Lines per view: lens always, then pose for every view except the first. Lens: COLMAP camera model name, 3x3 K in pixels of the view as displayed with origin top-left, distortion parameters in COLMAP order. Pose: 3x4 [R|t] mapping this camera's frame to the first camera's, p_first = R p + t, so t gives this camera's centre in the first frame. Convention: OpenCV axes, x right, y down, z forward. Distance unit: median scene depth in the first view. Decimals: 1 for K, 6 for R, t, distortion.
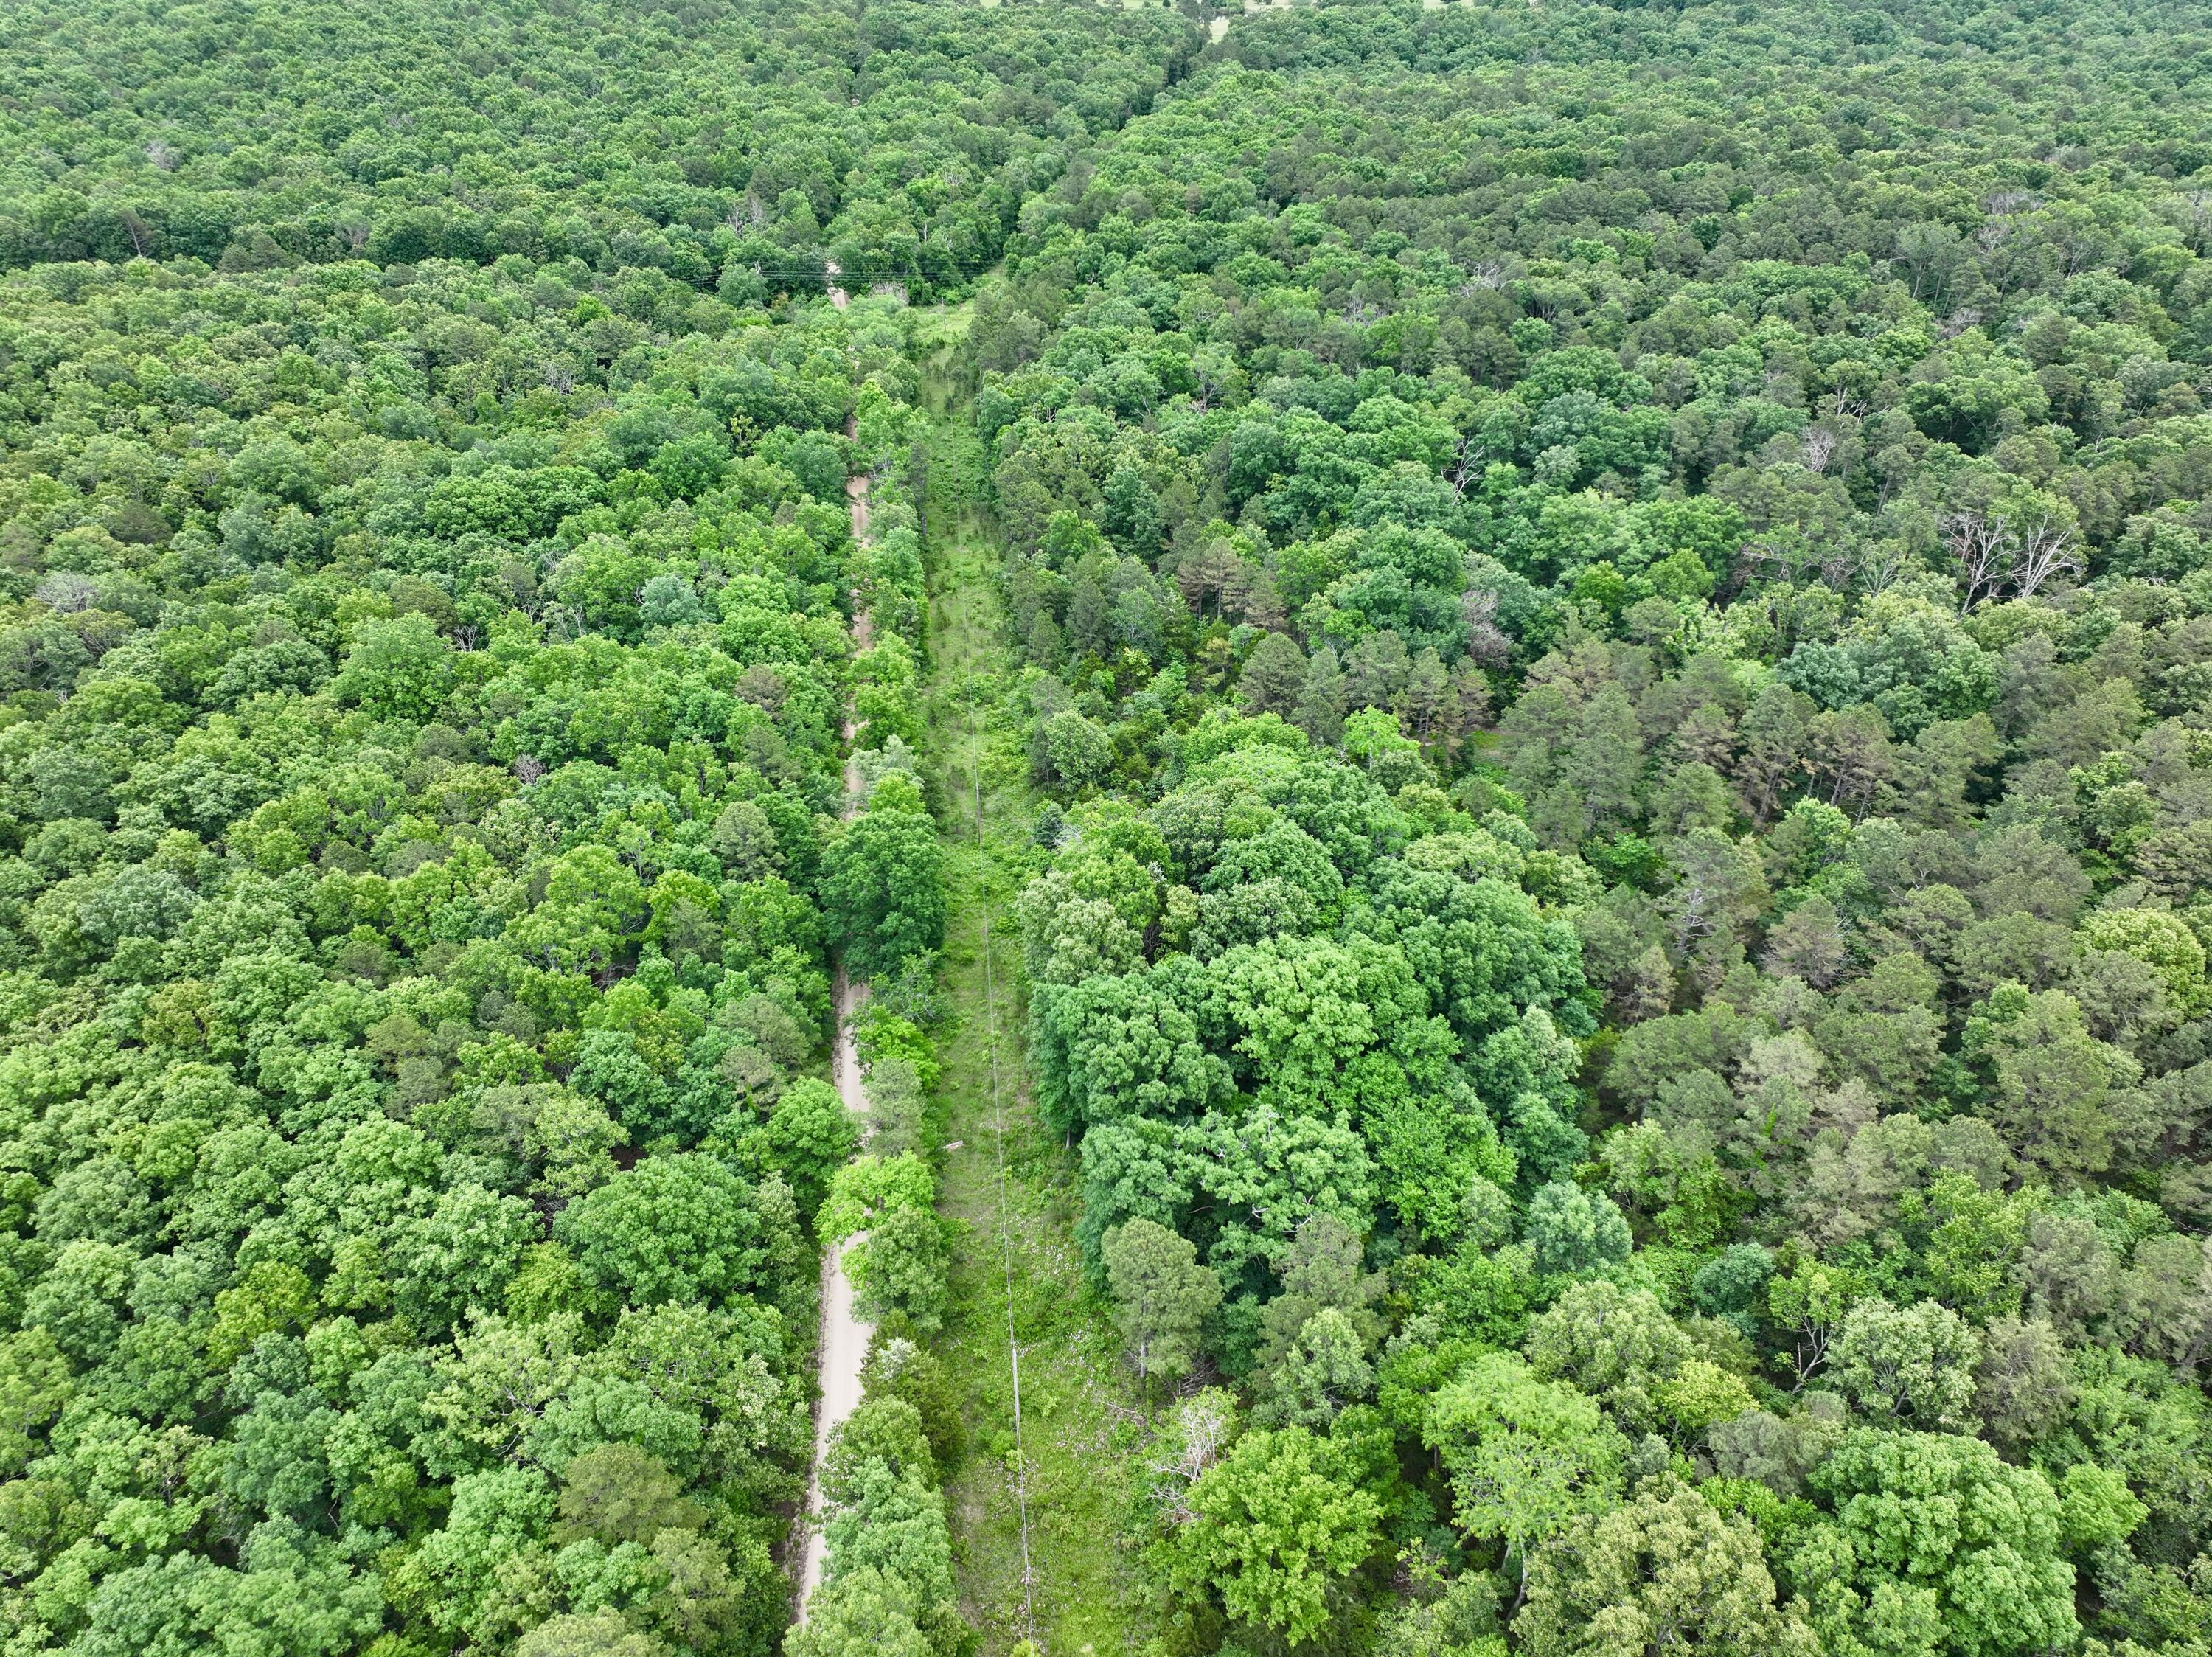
lens RADIAL K [[1544.2, 0, 1112.8], [0, 1544.2, 820.4], [0, 0, 1]] dist [-0.000651, 0.021322]
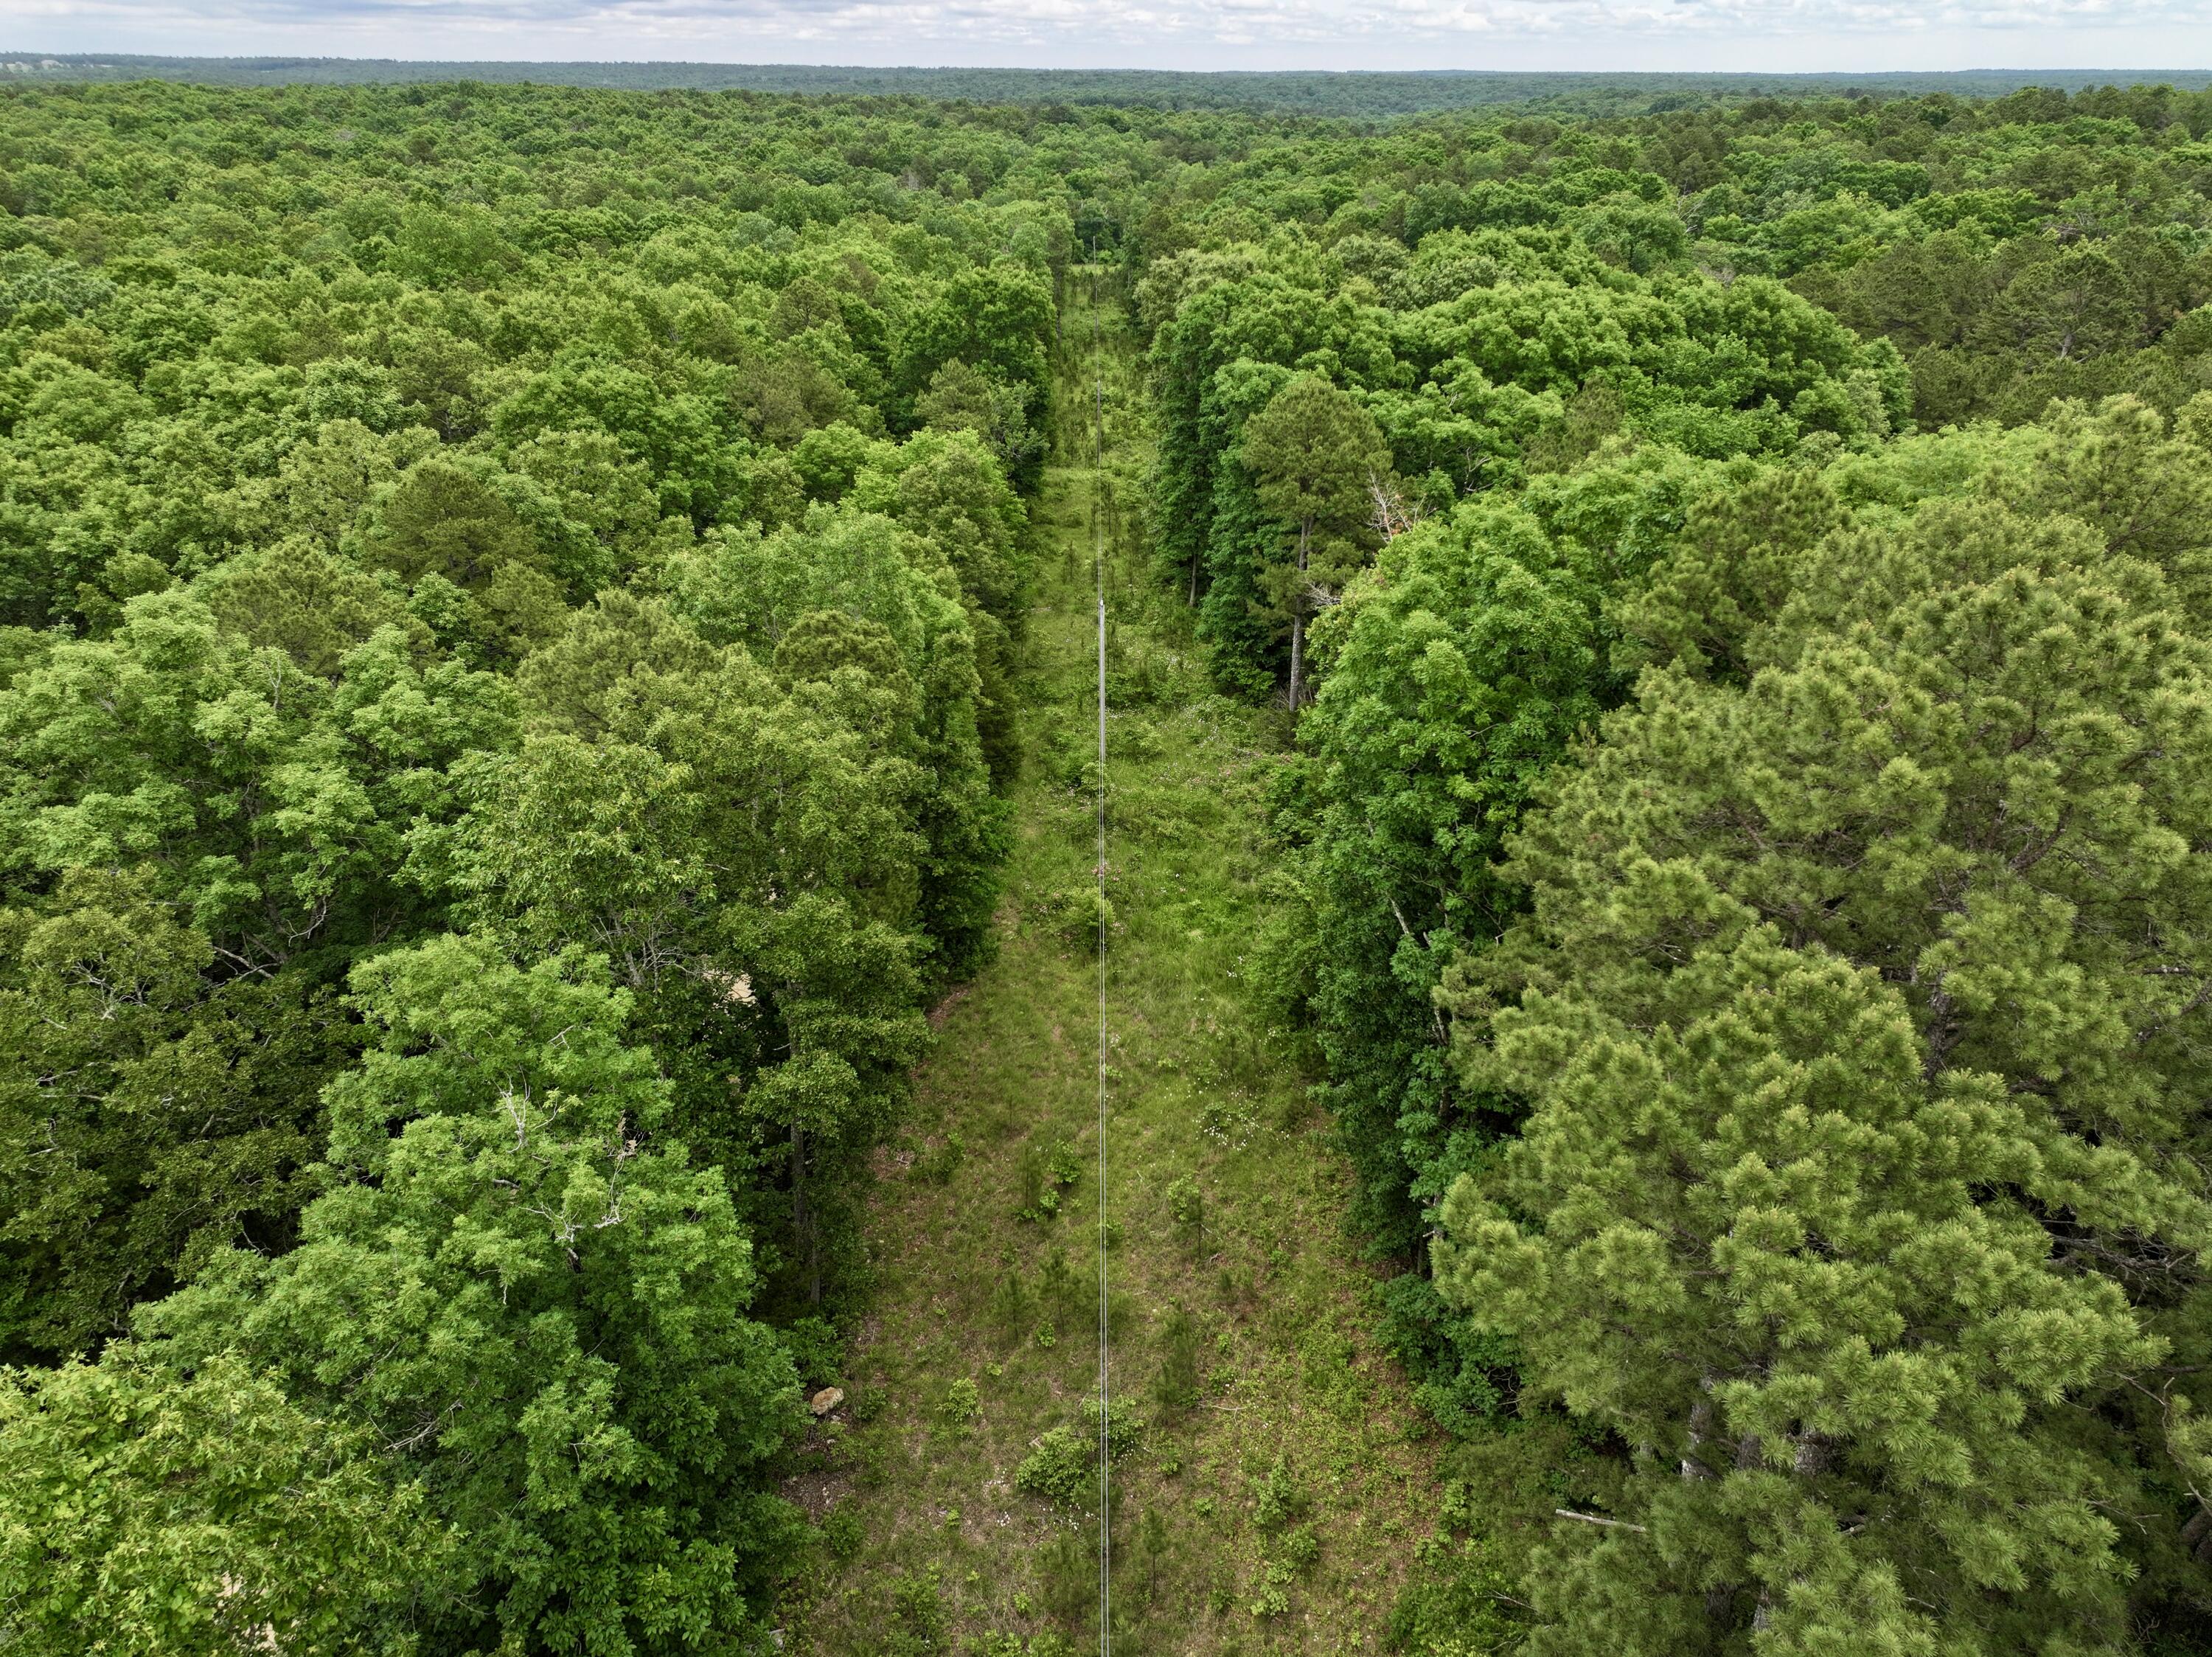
lens RADIAL K [[1517.8, 0, 1106.0], [0, 1517.8, 828.5], [0, 0, 1]] dist [-0.009716, 0.032314]
pose [[0.995076, 0.041551, -0.089986, 0.000358], [-0.052726, 0.990677, -0.125614, 0.506511], [0.083928, 0.129740, 0.987990, 0.359759]]
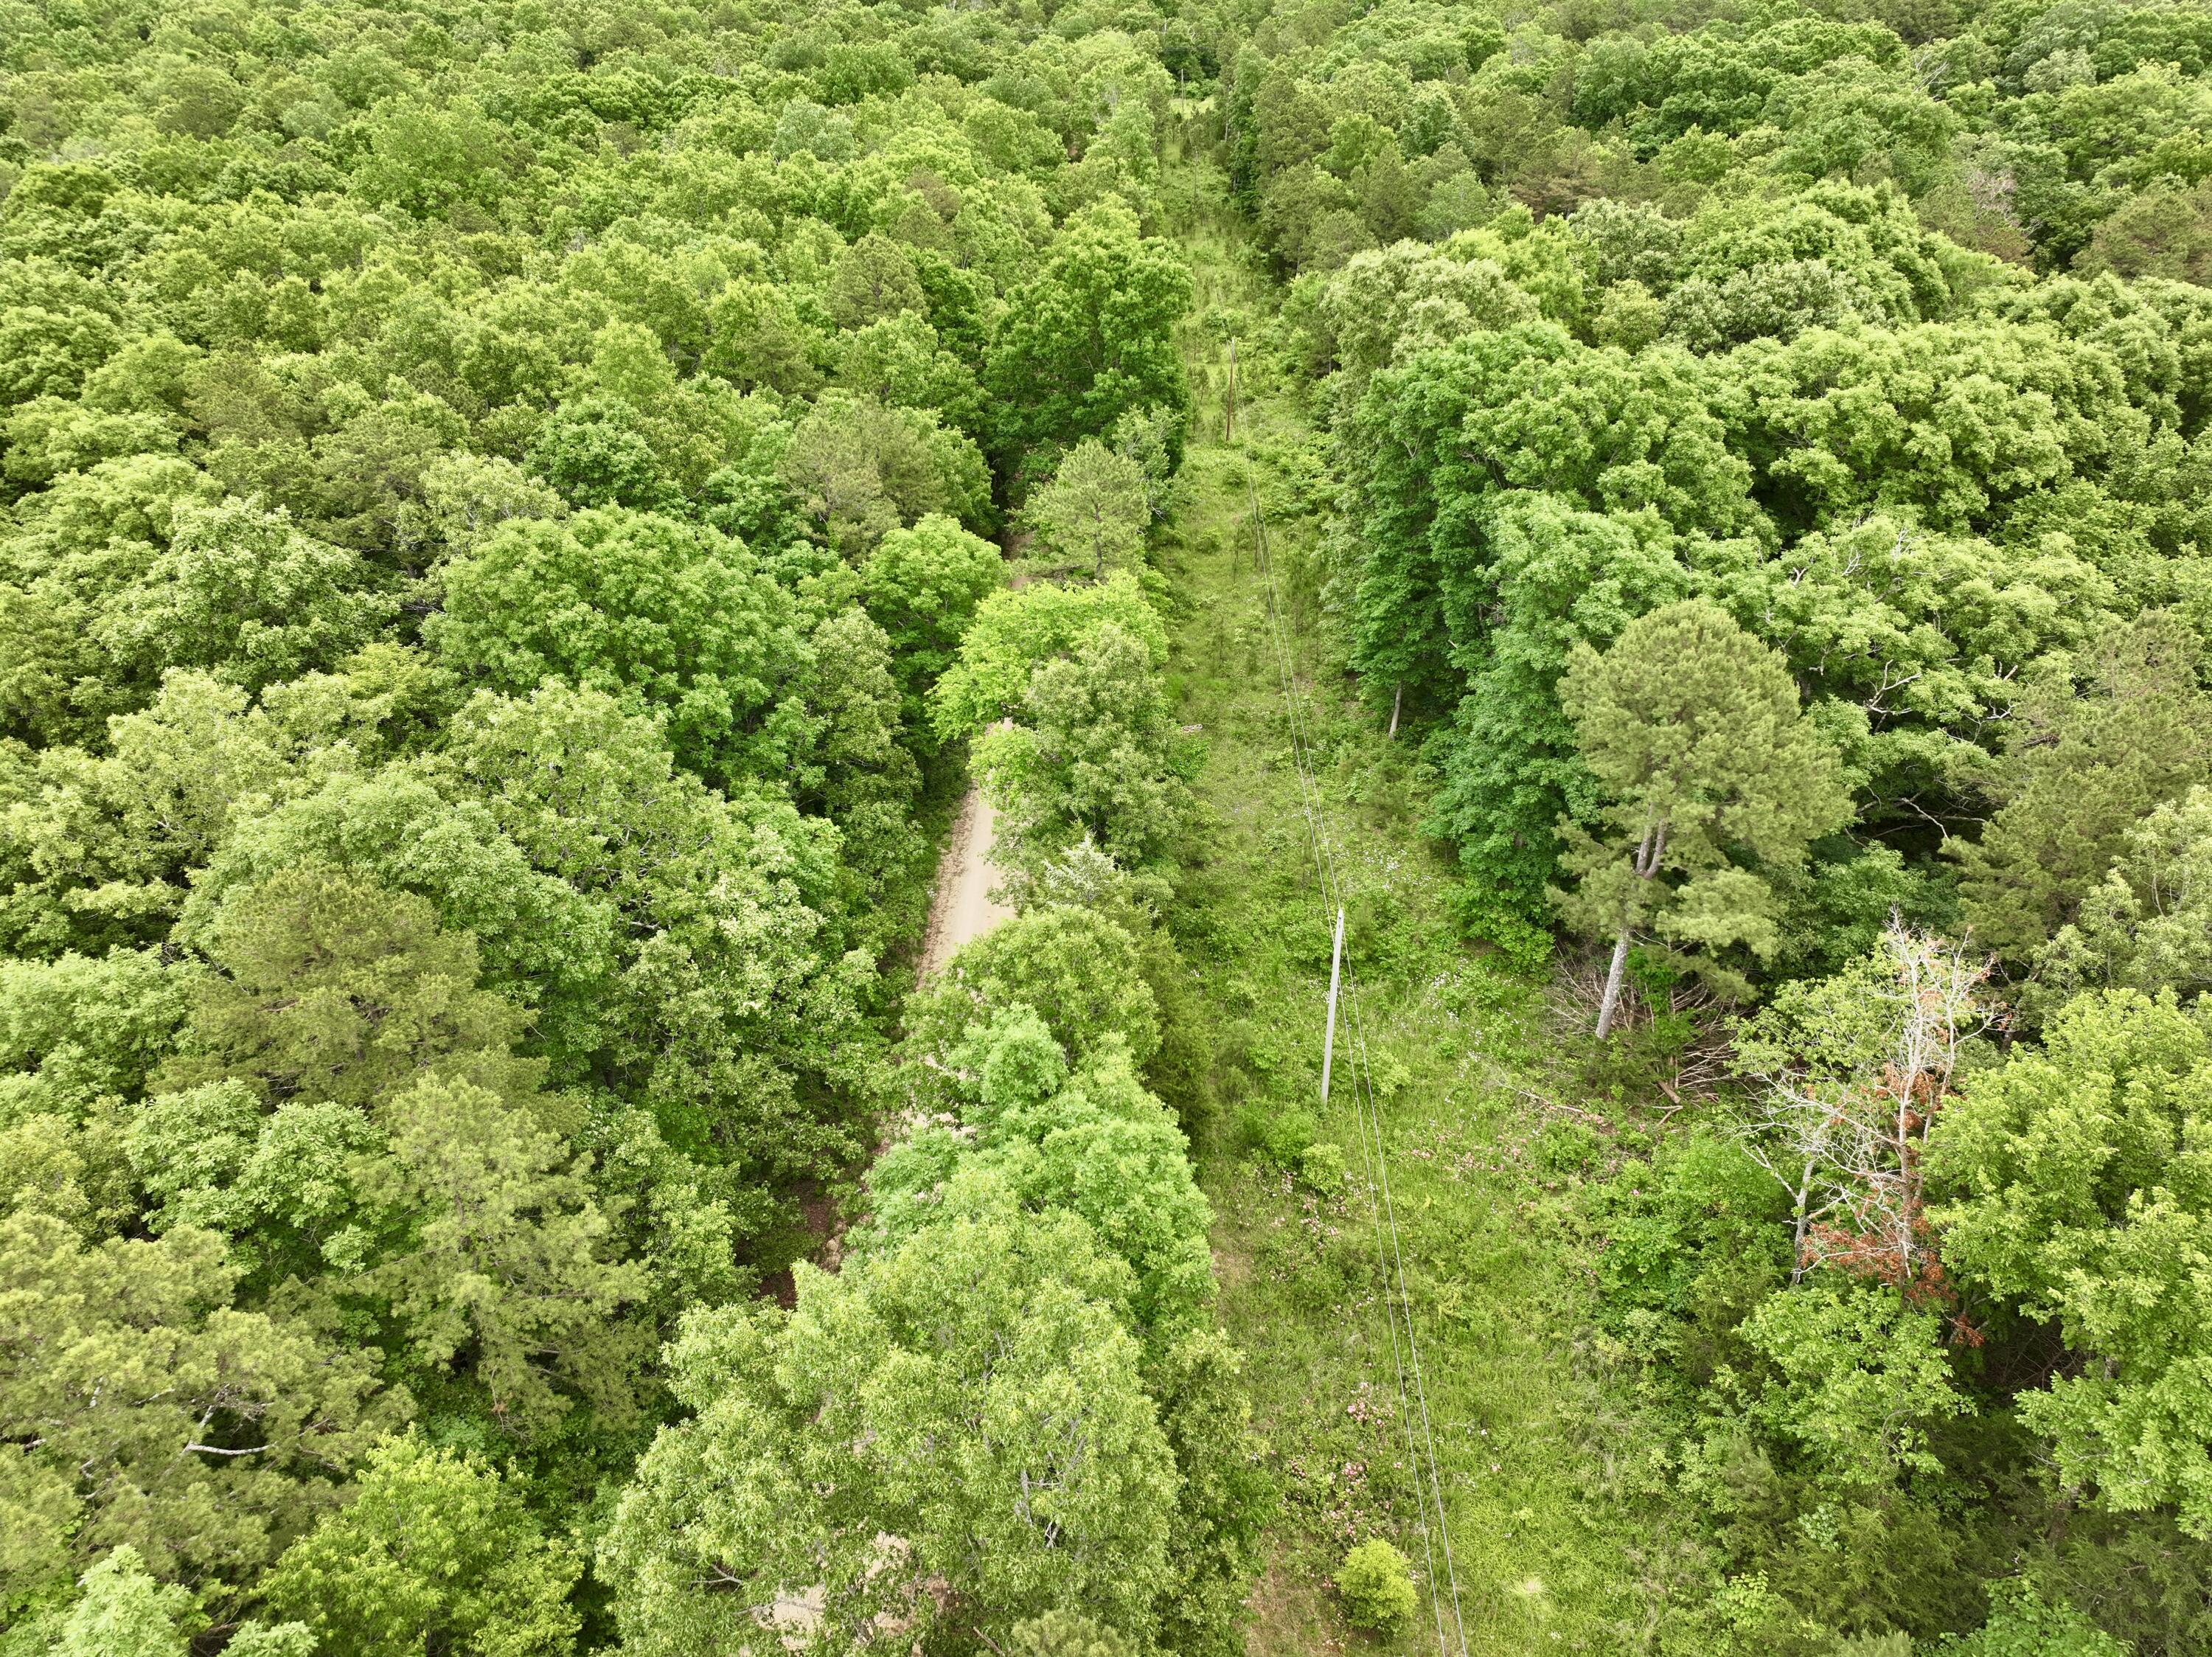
lens RADIAL K [[1544.2, 0, 1112.8], [0, 1544.2, 820.4], [0, 0, 1]] dist [-0.000651, 0.021322]
pose [[0.991178, 0.065500, -0.115224, -0.077393], [-0.068556, 0.997388, -0.022762, 0.322217], [0.113432, 0.030461, 0.993079, 0.536025]]
